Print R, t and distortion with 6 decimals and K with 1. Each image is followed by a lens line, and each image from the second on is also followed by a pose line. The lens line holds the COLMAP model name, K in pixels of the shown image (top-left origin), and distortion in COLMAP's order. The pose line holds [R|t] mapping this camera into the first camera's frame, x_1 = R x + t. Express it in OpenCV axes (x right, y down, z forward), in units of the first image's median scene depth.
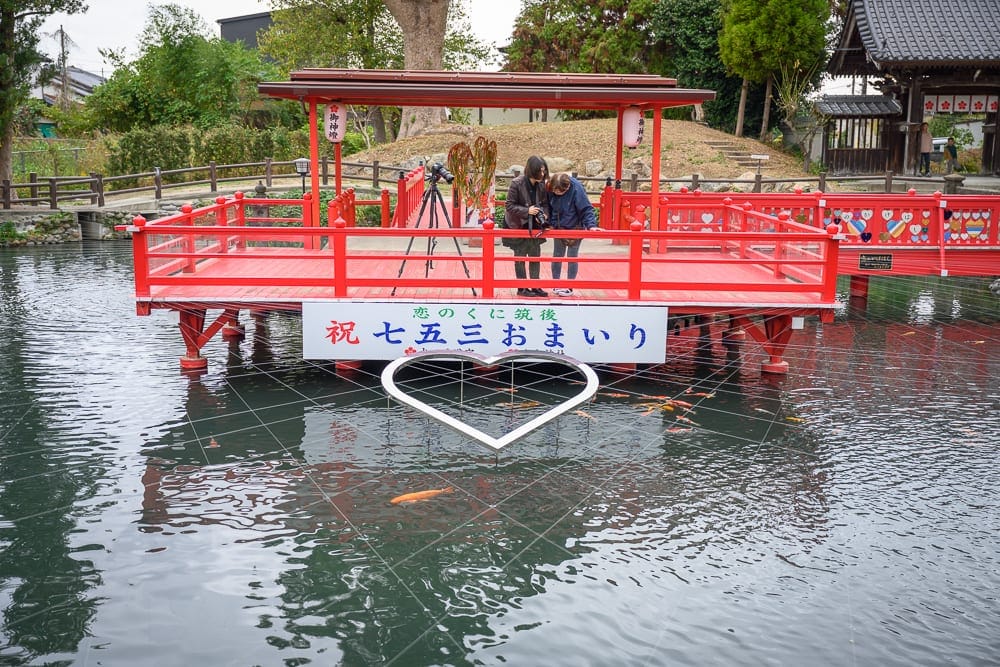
lens RADIAL K [[1083.8, 0, 494.1], [0, 1083.8, 333.0], [0, 0, 1]] dist [0.024235, 0.000000]
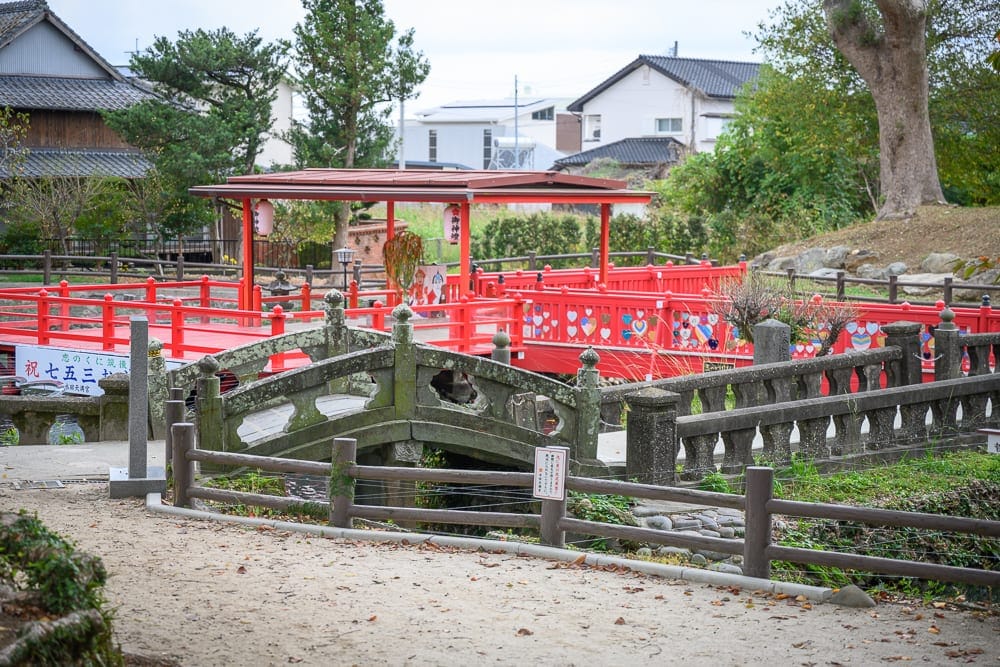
lens RADIAL K [[1941.7, 0, 497.2], [0, 1941.7, 332.4], [0, 0, 1]] dist [0.074682, 0.000000]
pose [[0.742864, 0.043811, -0.668007, 2.014372], [-0.119724, 0.990463, -0.068181, 0.053666], [0.658649, 0.130626, 0.741025, -0.503691]]
